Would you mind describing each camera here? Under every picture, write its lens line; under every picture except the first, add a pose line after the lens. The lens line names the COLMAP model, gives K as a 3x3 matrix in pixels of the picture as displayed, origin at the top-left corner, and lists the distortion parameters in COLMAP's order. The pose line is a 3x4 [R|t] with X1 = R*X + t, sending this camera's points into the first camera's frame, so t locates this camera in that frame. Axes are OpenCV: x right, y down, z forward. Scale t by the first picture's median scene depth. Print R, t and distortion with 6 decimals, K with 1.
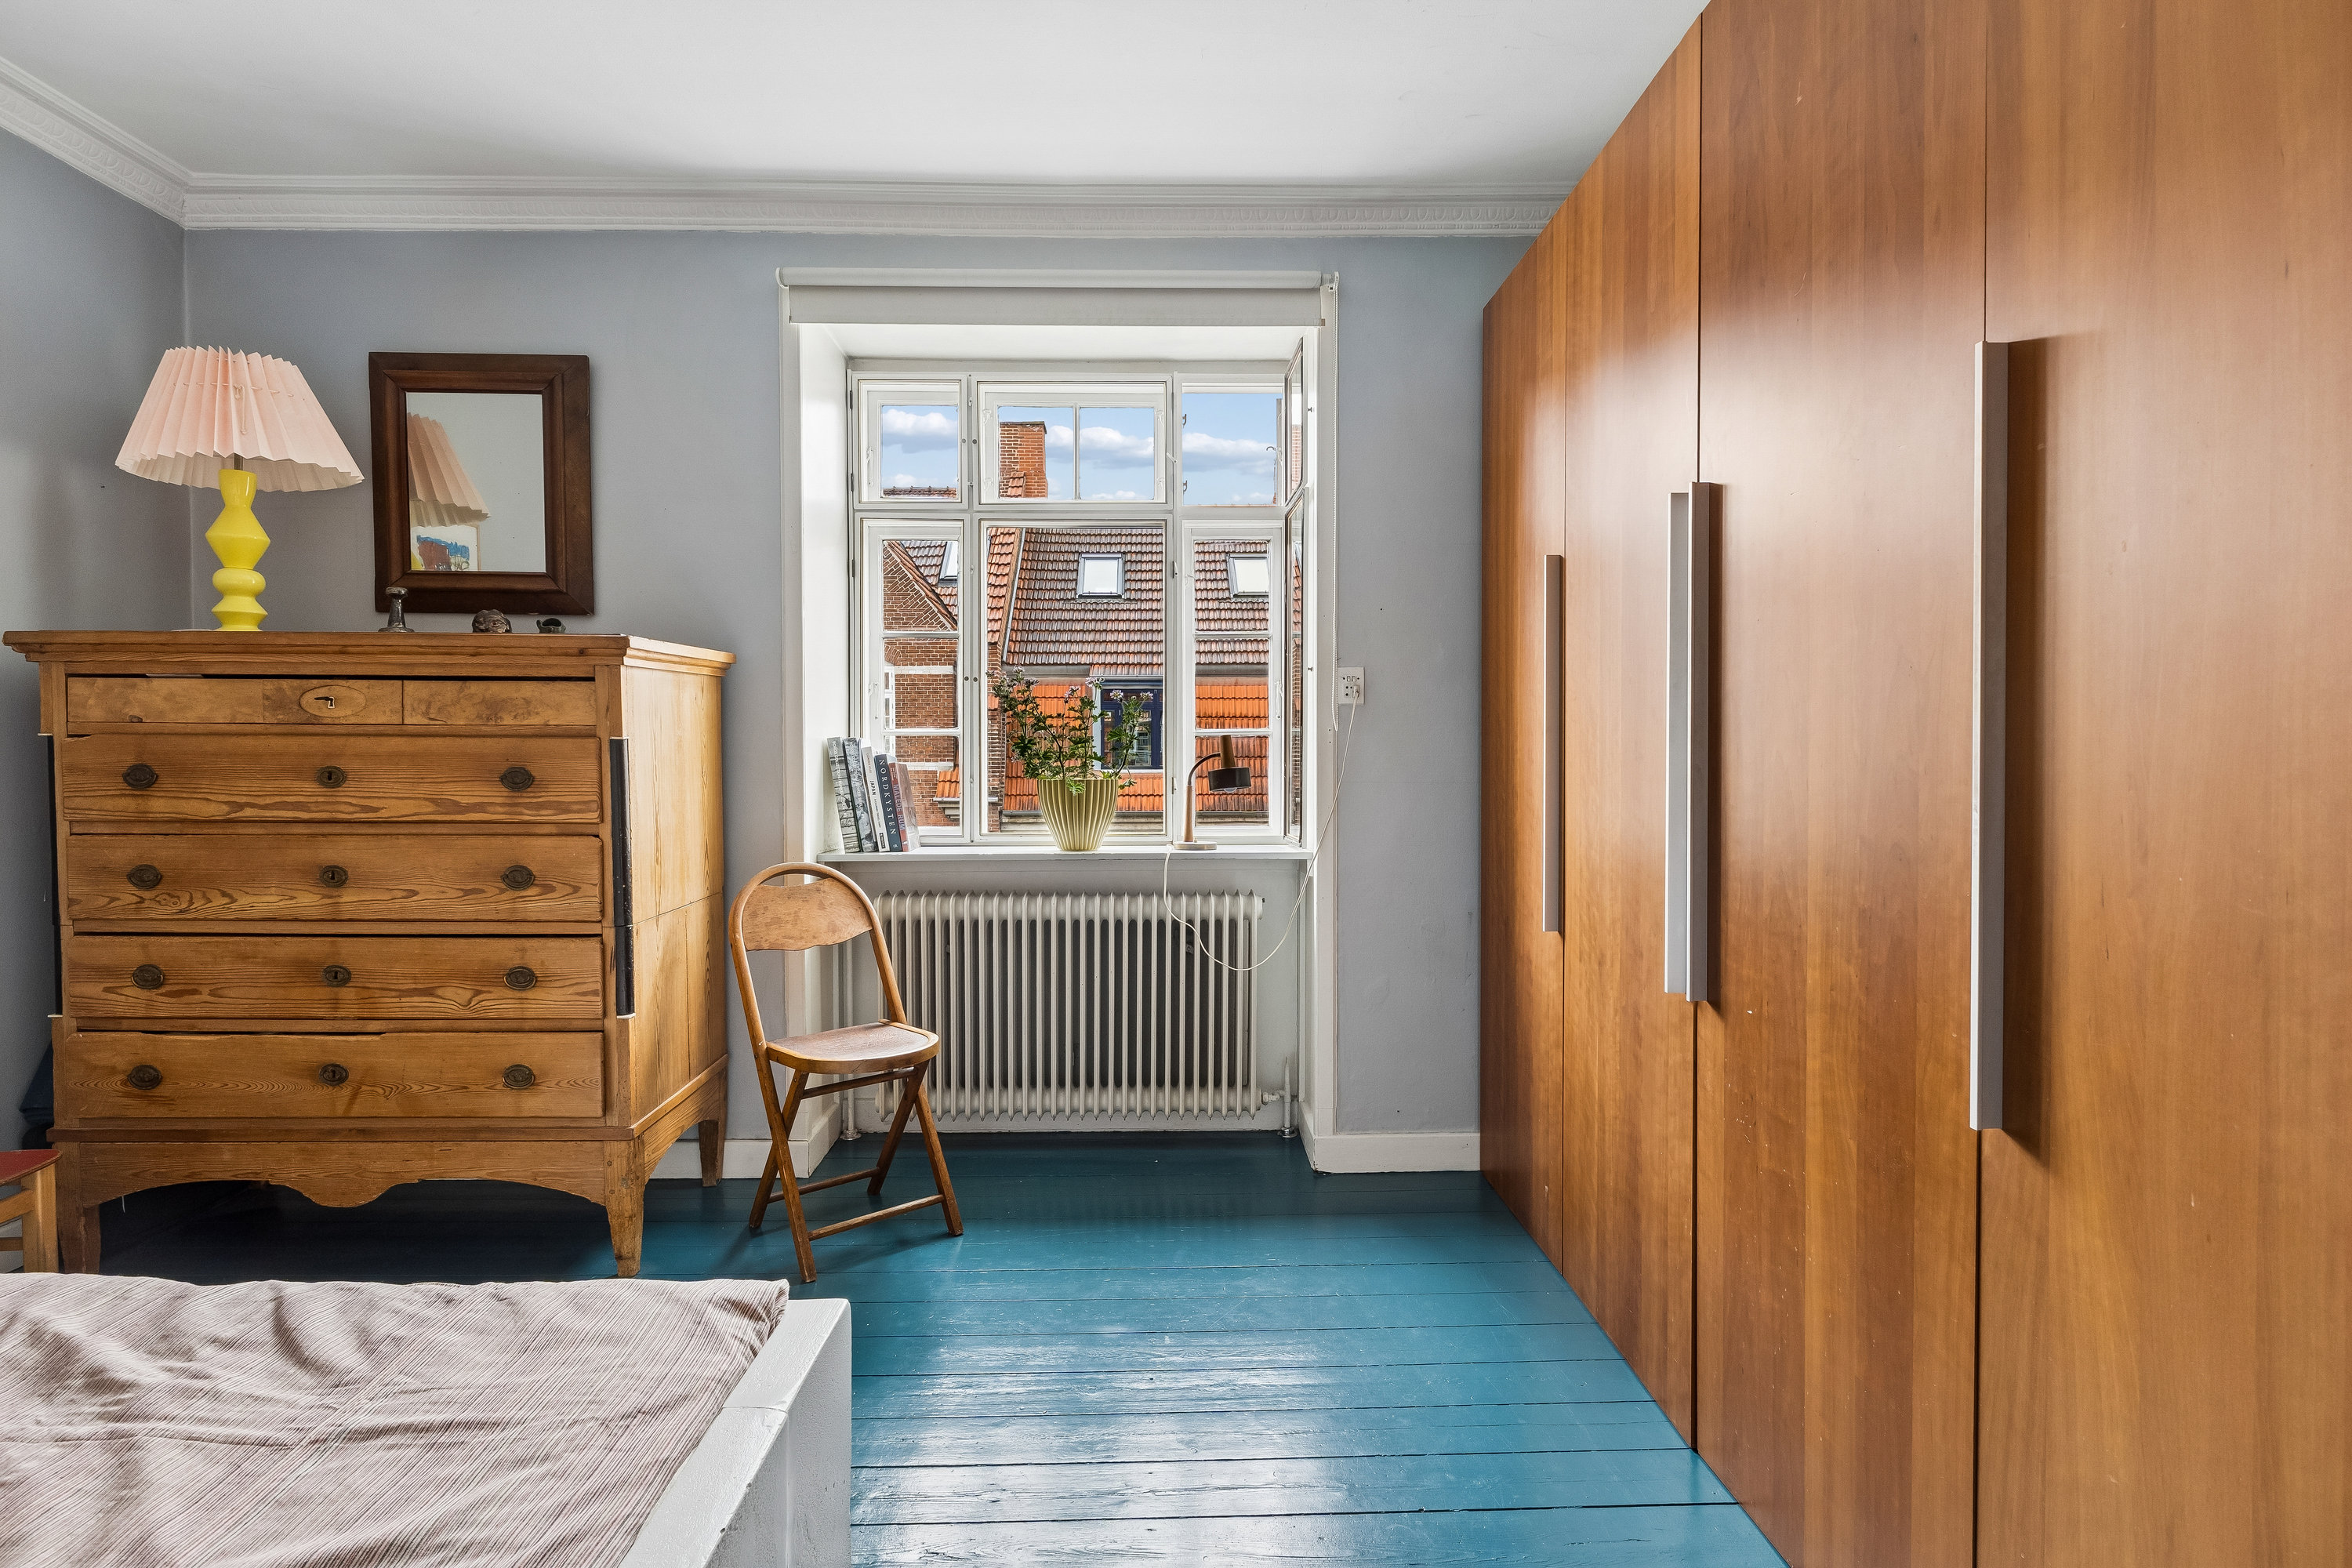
lens RADIAL K [[1210.6, 0, 1183.2], [0, 1210.6, 779.2], [0, 0, 1]] dist [0.005221, -0.002615]
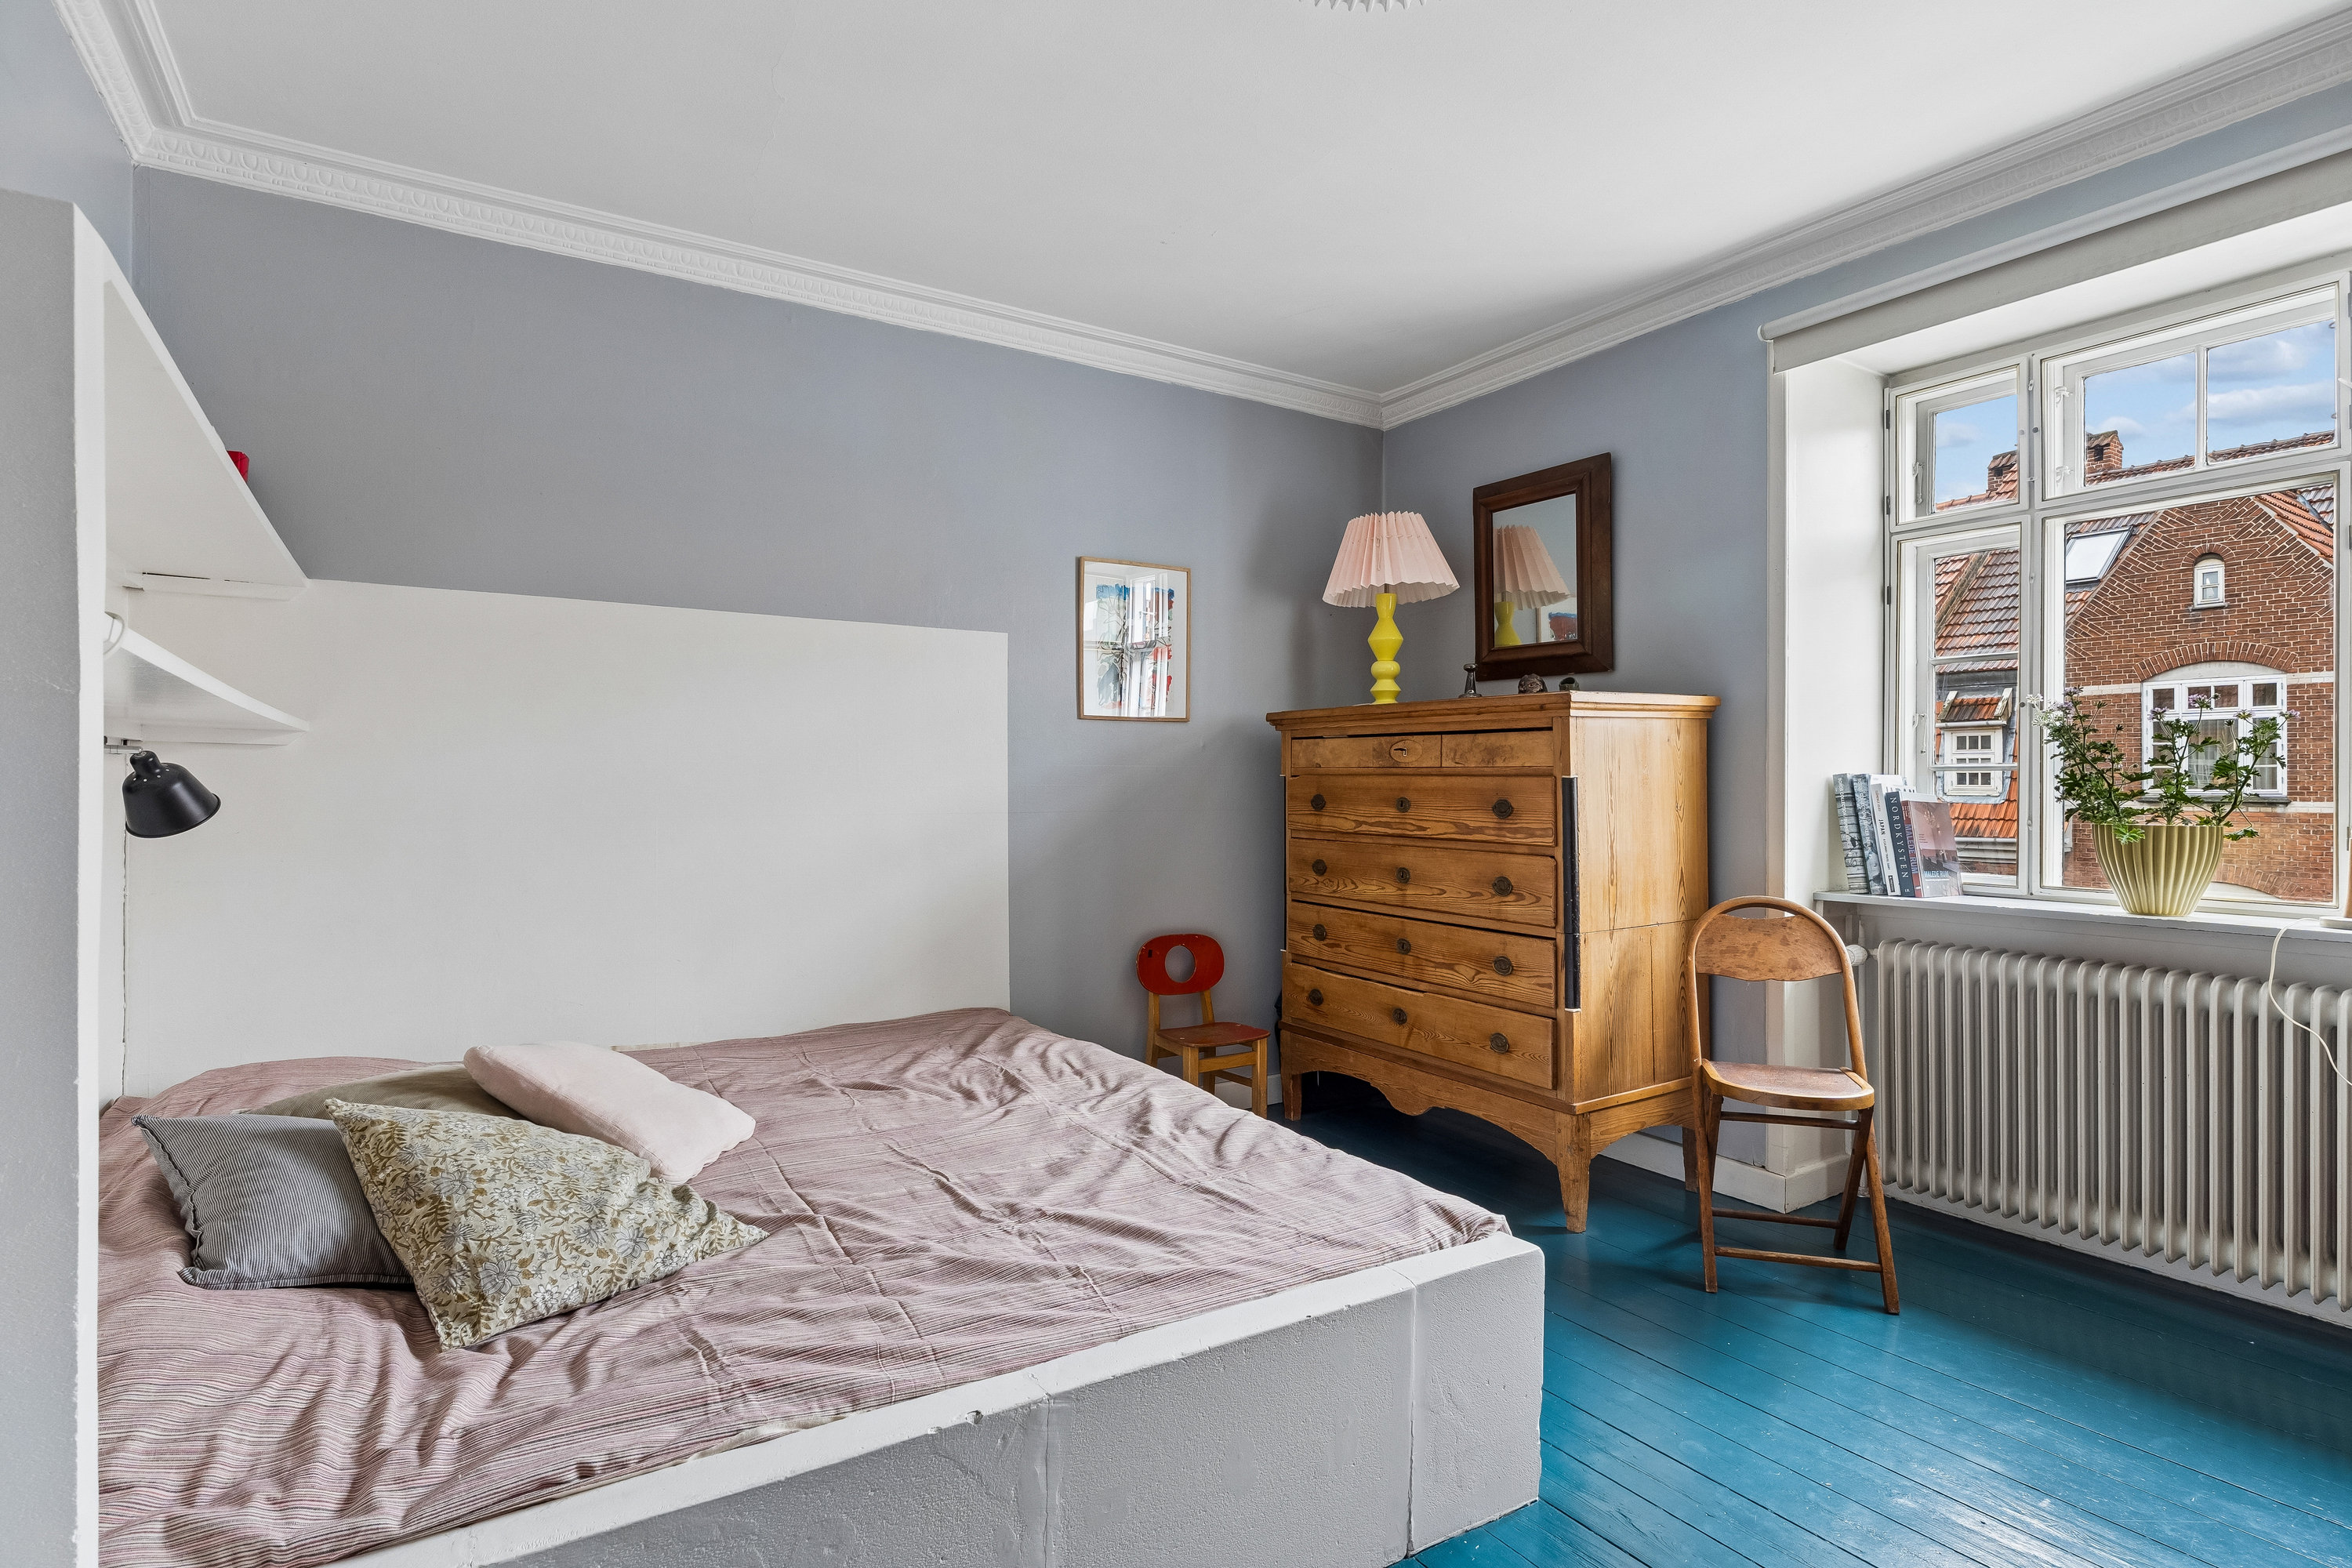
lens RADIAL K [[1210.6, 0, 1128.4], [0, 1210.6, 769.1], [0, 0, 1]] dist [0.005221, -0.002615]
pose [[0.488920, -0.008403, -0.872288, 0.336542], [-0.023273, 0.999472, -0.022673, -0.003507], [0.872018, 0.031386, 0.488466, 0.027699]]
